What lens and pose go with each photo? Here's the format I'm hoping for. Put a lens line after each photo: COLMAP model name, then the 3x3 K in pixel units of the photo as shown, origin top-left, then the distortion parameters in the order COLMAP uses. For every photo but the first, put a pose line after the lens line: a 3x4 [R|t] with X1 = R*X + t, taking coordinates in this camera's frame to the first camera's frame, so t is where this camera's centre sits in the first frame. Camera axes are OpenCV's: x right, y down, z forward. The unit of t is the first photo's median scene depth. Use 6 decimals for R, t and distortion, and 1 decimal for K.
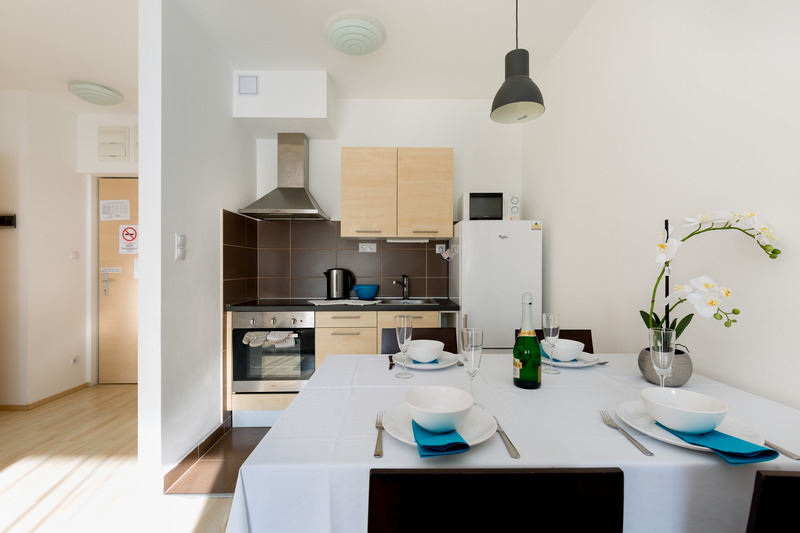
lens RADIAL K [[357.0, 0, 400.0], [0, 357.0, 266.5], [0, 0, 1]] dist [-0.002643, -0.000659]
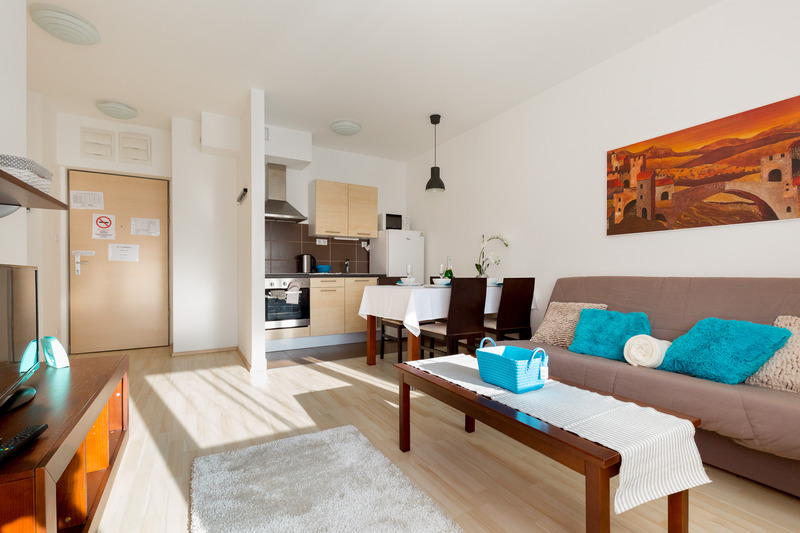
lens RADIAL K [[357.0, 0, 400.0], [0, 357.0, 266.5], [0, 0, 1]] dist [-0.002643, -0.000659]
pose [[0.870088, 0.007225, 0.492844, -0.605356], [-0.002397, 0.999943, -0.010427, 0.076647], [-0.492891, 0.007891, 0.870055, -0.584159]]
